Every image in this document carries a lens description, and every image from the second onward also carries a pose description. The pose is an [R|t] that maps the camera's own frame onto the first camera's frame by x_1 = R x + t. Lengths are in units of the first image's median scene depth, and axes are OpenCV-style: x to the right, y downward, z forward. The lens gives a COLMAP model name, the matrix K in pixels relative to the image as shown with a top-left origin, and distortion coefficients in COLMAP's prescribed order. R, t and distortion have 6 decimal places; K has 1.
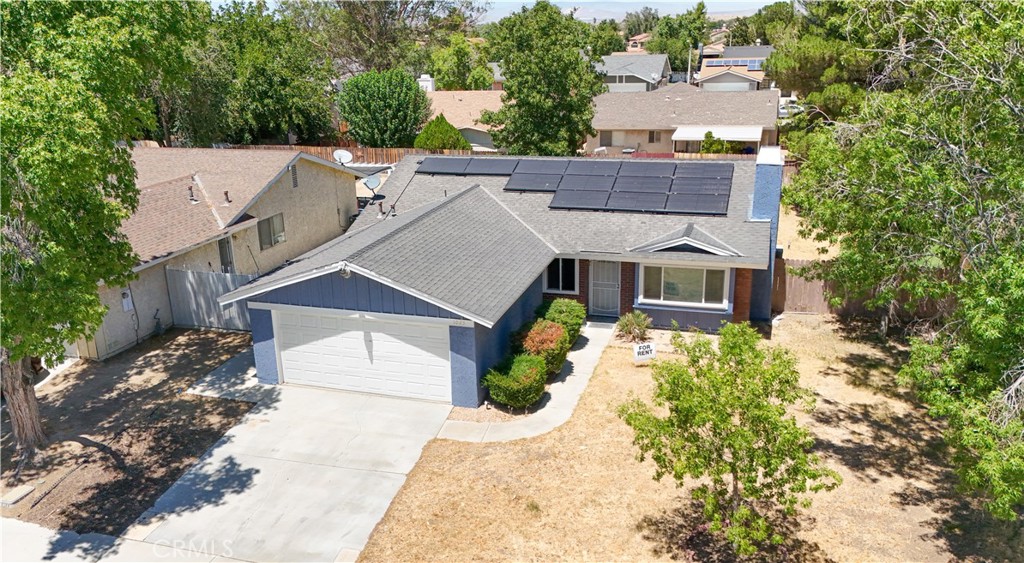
lens RADIAL K [[834.3, 0, 512.0], [0, 834.3, 281.5], [0, 0, 1]] dist [0.000518, -0.000191]
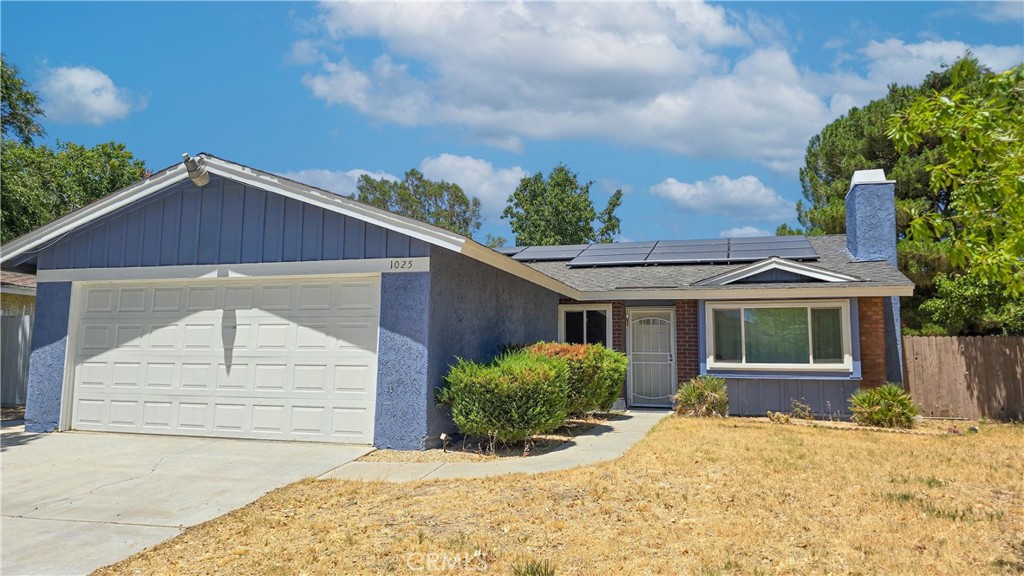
lens RADIAL K [[687.9, 0, 532.3], [0, 687.9, 287.0], [0, 0, 1]] dist [-0.025908, 0.000603]
pose [[0.999379, 0.030842, 0.017063, 0.008732], [-0.021298, 0.914124, -0.404876, 0.211814], [-0.028085, 0.404261, 0.914212, 0.576988]]
